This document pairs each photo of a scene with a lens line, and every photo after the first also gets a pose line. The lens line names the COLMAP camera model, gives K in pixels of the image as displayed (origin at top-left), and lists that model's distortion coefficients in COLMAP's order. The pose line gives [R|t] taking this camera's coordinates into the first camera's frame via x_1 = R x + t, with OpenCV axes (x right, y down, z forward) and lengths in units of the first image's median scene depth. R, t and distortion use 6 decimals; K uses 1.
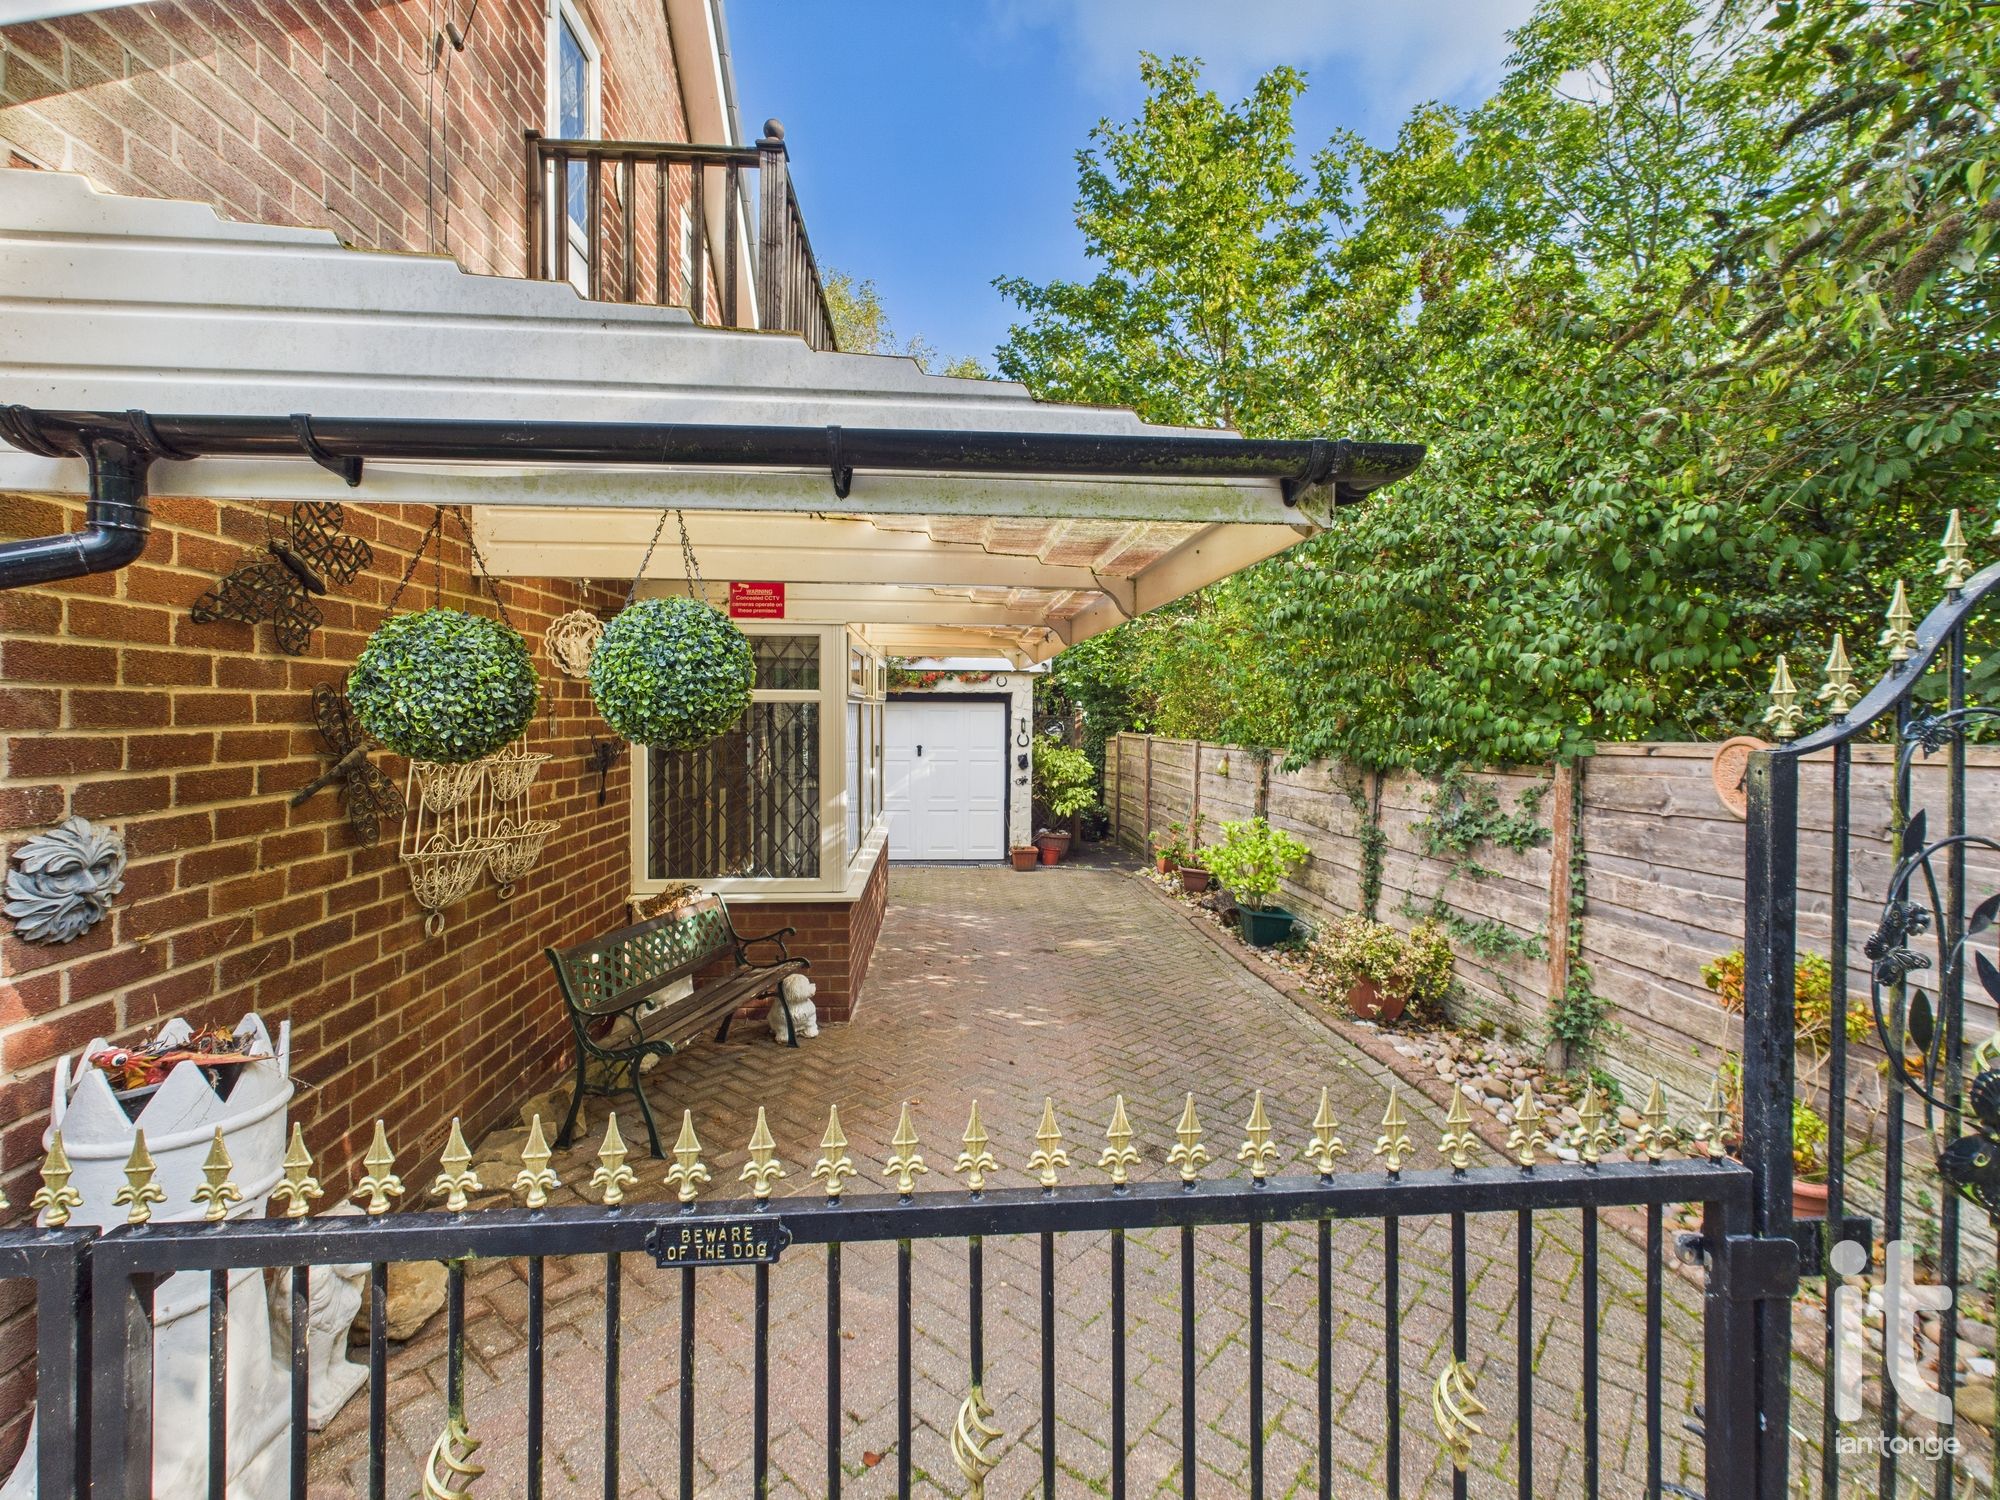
lens RADIAL K [[874.6, 0, 1006.9], [0, 874.6, 704.7], [0, 0, 1]] dist [-0.001049, -0.000258]
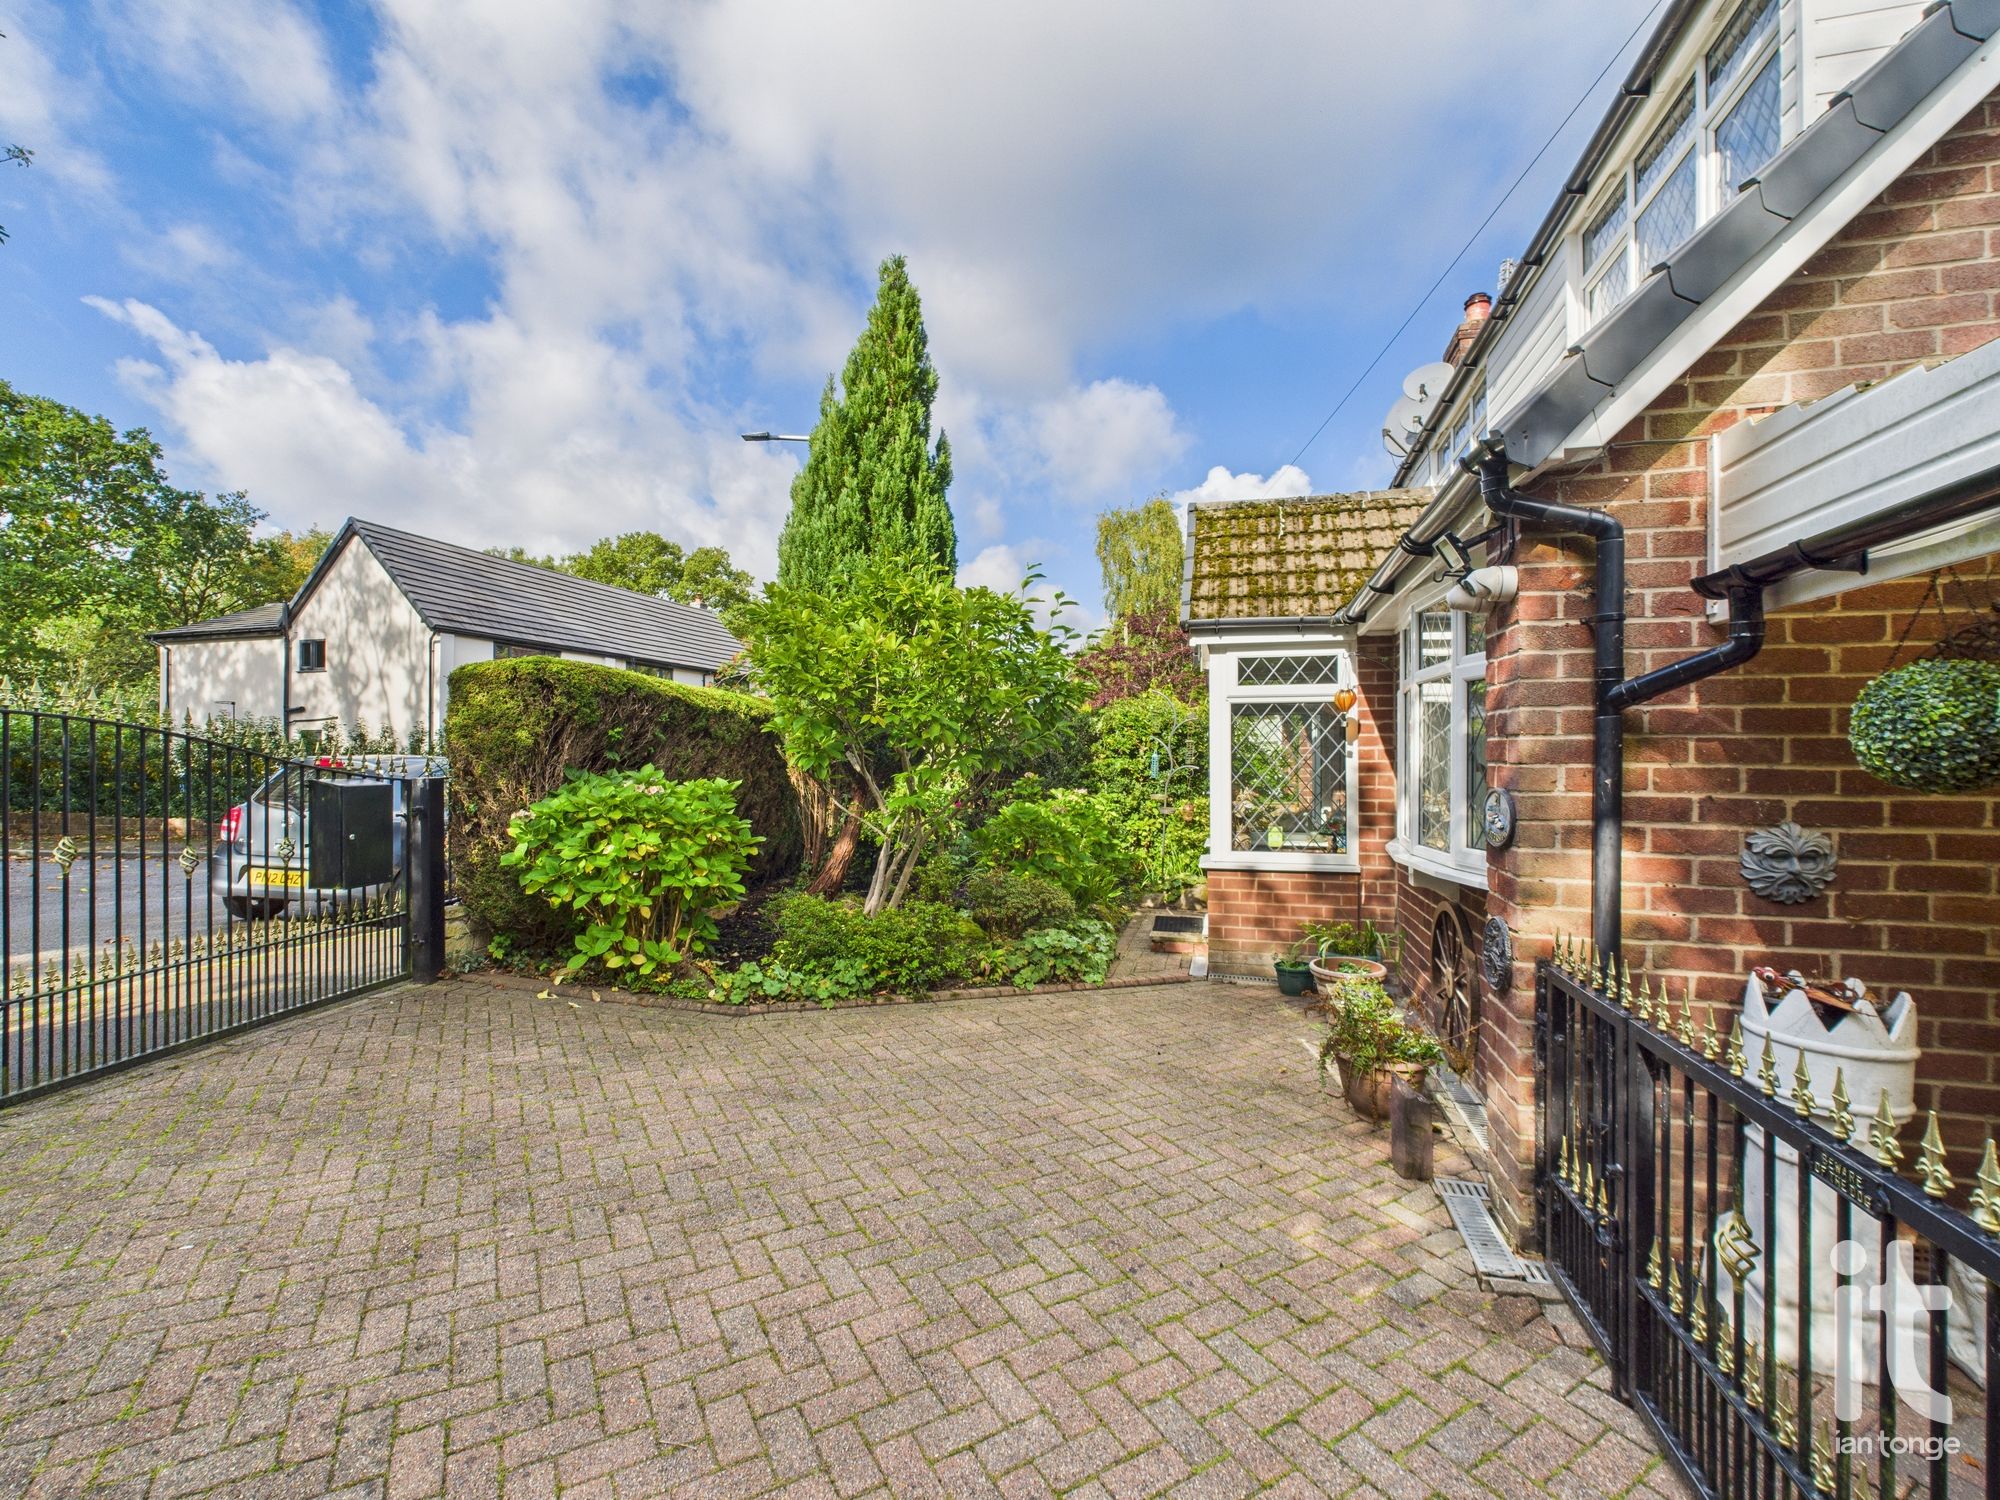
lens RADIAL K [[808.3, 0, 1000.0], [0, 808.3, 750.0], [0, 0, 1]] dist [0.001680, -0.000033]
pose [[-0.321227, -0.010226, -0.946947, 0.699876], [-0.000560, 0.999944, -0.010609, 0.019434], [0.947002, -0.002878, -0.321214, 0.153914]]
